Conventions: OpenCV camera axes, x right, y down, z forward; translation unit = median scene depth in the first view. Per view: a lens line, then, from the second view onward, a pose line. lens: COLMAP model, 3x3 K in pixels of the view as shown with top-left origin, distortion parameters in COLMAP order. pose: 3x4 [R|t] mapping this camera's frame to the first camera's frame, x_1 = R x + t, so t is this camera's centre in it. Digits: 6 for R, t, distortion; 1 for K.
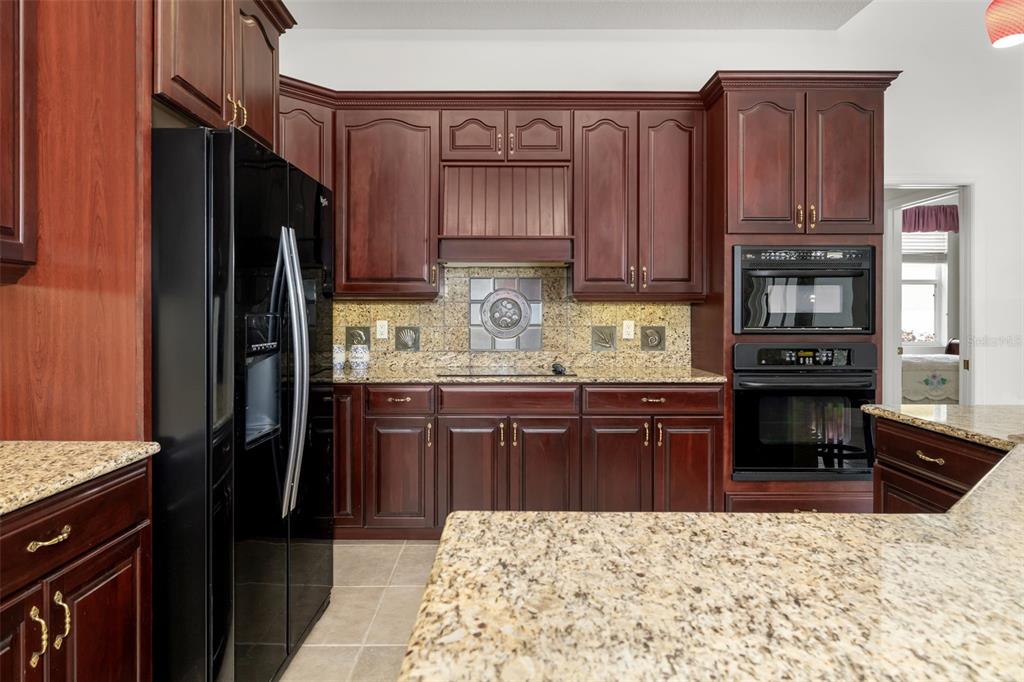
lens RADIAL K [[593.6, 0, 509.9], [0, 593.6, 315.8], [0, 0, 1]] dist [0.000203, 0.000152]
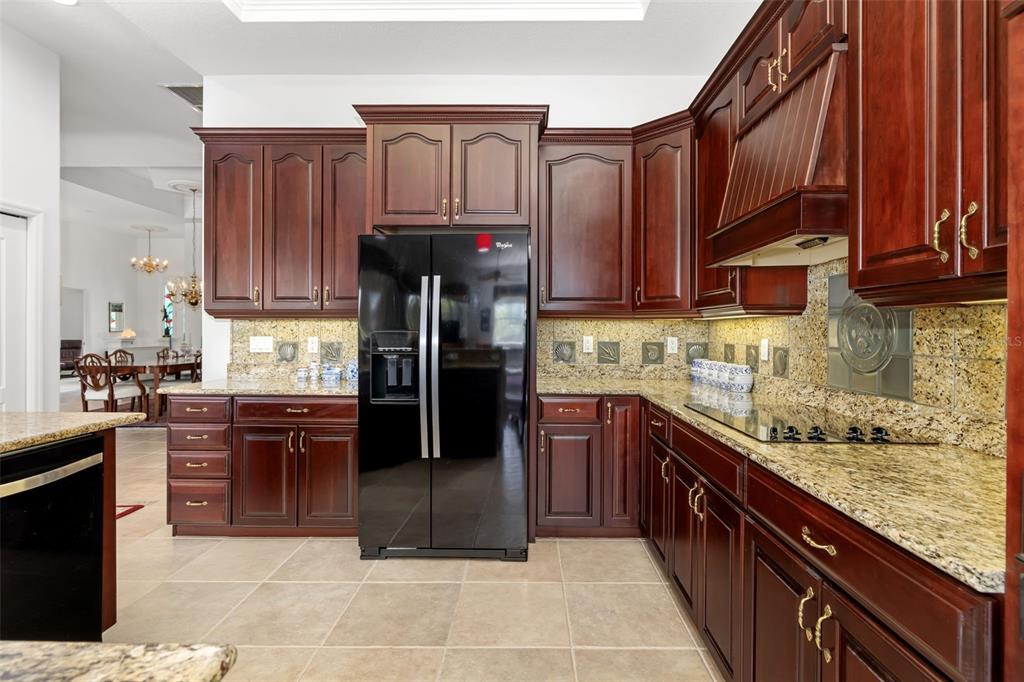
lens RADIAL K [[484.8, 0, 526.1], [0, 484.8, 330.9], [0, 0, 1]] dist [-0.000309, 0.000054]
pose [[-0.008765, -0.001083, -0.999961, 0.482803], [-0.004586, 0.999989, -0.001043, -0.001424], [0.999951, 0.004577, -0.008770, 0.666135]]
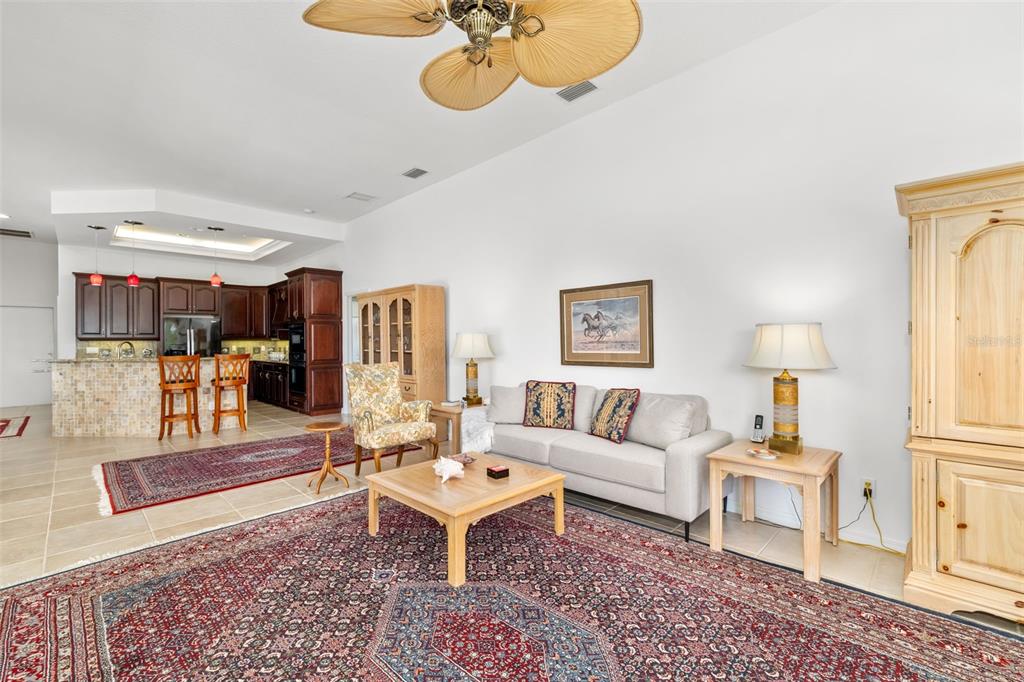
lens RADIAL K [[445.5, 0, 512.0], [0, 445.5, 341.0], [0, 0, 1]] dist [-0.002445, -0.000124]
pose [[0.706226, -0.007922, -0.707942, 2.611285], [0.005089, 0.999968, -0.006113, 0.003695], [0.707968, 0.000714, 0.706244, 0.076608]]
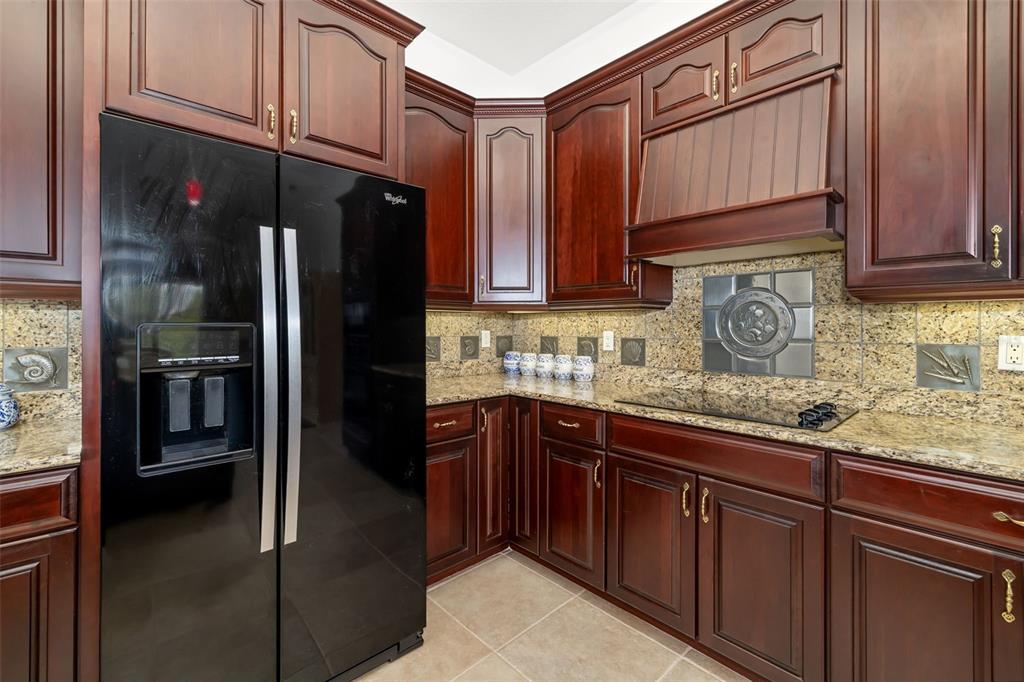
lens RADIAL K [[435.4, 0, 507.4], [0, 435.4, 324.4], [0, 0, 1]] dist [-0.001054, 0.000194]
pose [[0.677298, -0.002683, -0.735704, 0.179831], [0.000034, 0.999993, -0.003616, -0.000116], [0.735709, 0.002424, 0.677293, 0.422570]]
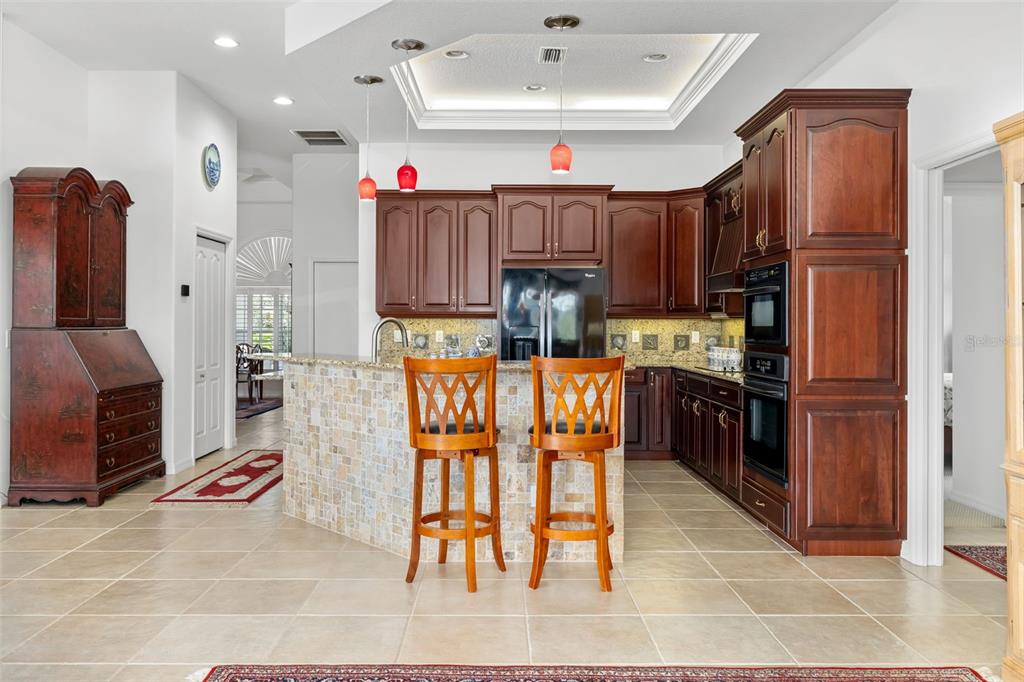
lens RADIAL K [[808.2, 0, 497.1], [0, 808.2, 327.6], [0, 0, 1]] dist [0.003620, -0.000566]
pose [[-0.003115, -0.000193, -0.999995, 1.706662], [-0.006669, 0.999978, -0.000172, 0.001987], [0.999973, 0.006669, -0.003116, 0.415717]]
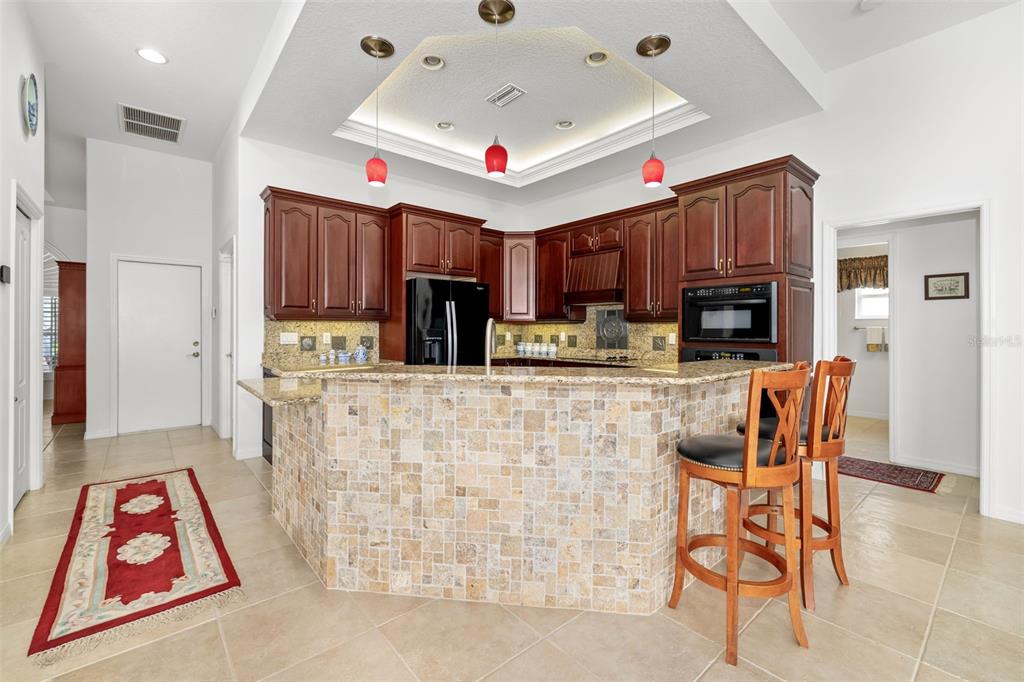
lens RADIAL K [[439.5, 0, 508.8], [0, 439.5, 330.3], [0, 0, 1]] dist [-0.000441, 0.000161]
pose [[0.645563, 0.001173, -0.763706, 0.850947], [-0.003616, 0.999992, -0.001521, 0.003612], [0.763698, 0.003743, 0.645563, -0.150946]]
